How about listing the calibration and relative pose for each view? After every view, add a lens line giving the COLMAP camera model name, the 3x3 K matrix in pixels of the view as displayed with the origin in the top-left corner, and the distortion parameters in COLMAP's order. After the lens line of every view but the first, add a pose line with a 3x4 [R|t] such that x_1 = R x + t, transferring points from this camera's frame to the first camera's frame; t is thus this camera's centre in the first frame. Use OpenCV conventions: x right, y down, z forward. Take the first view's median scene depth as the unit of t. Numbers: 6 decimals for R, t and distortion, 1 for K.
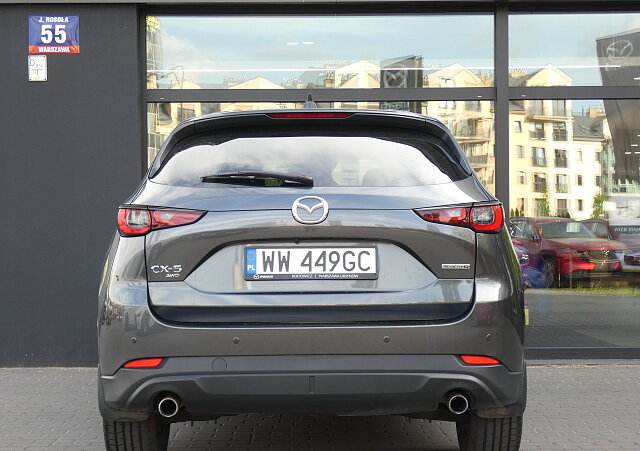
lens RADIAL K [[1288.9, 0, 314.8], [0, 1288.9, 230.3], [0, 0, 1]] dist [0.111918, 0.000000]
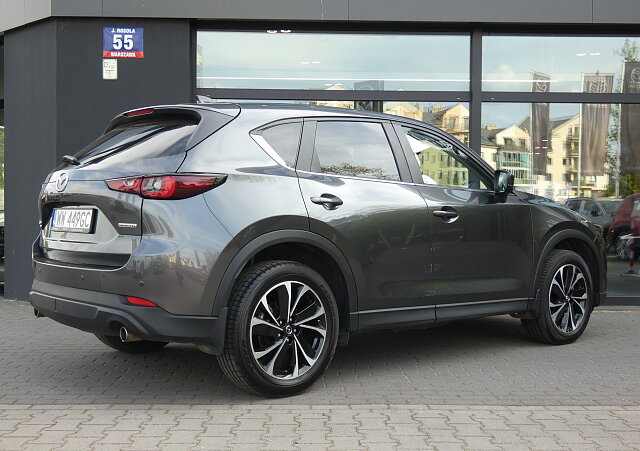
lens RADIAL K [[805.7, 0, 316.0], [0, 805.7, 220.9], [0, 0, 1]] dist [-0.007117, 0.000000]
pose [[0.999487, 0.017396, 0.026909, -0.027250], [-0.017892, 0.999672, 0.018317, 0.003737], [-0.026582, -0.018789, 0.999470, 0.177960]]
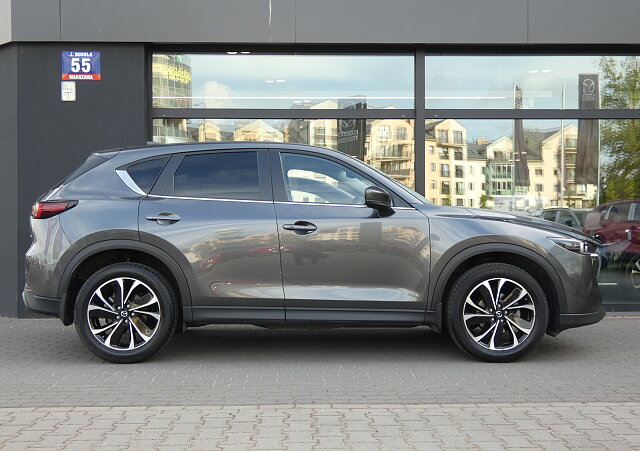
lens RADIAL K [[805.7, 0, 332.6], [0, 805.7, 221.4], [0, 0, 1]] dist [-0.007117, 0.000000]
pose [[0.999371, 0.006605, 0.034844, 0.022333], [-0.006703, 0.999974, 0.002688, 0.002593], [-0.034825, -0.002920, 0.999389, 0.146606]]
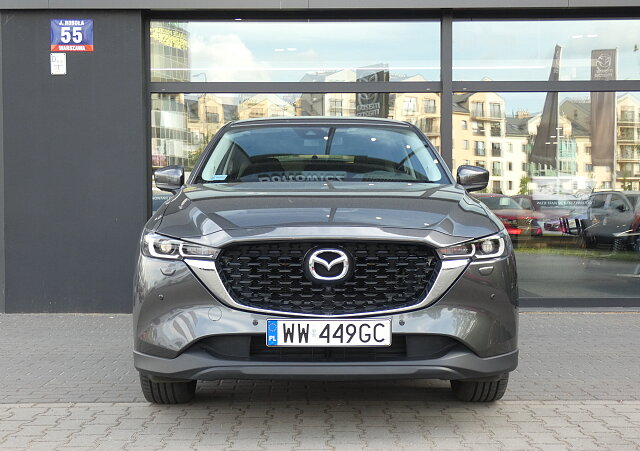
lens RADIAL K [[932.5, 0, 325.2], [0, 932.5, 229.4], [0, 0, 1]] dist [0.011071, 0.000000]
pose [[0.999966, 0.004726, 0.006813, 0.022760], [-0.004905, 0.999636, 0.026537, 0.003050], [-0.006685, -0.026569, 0.999625, 0.113303]]
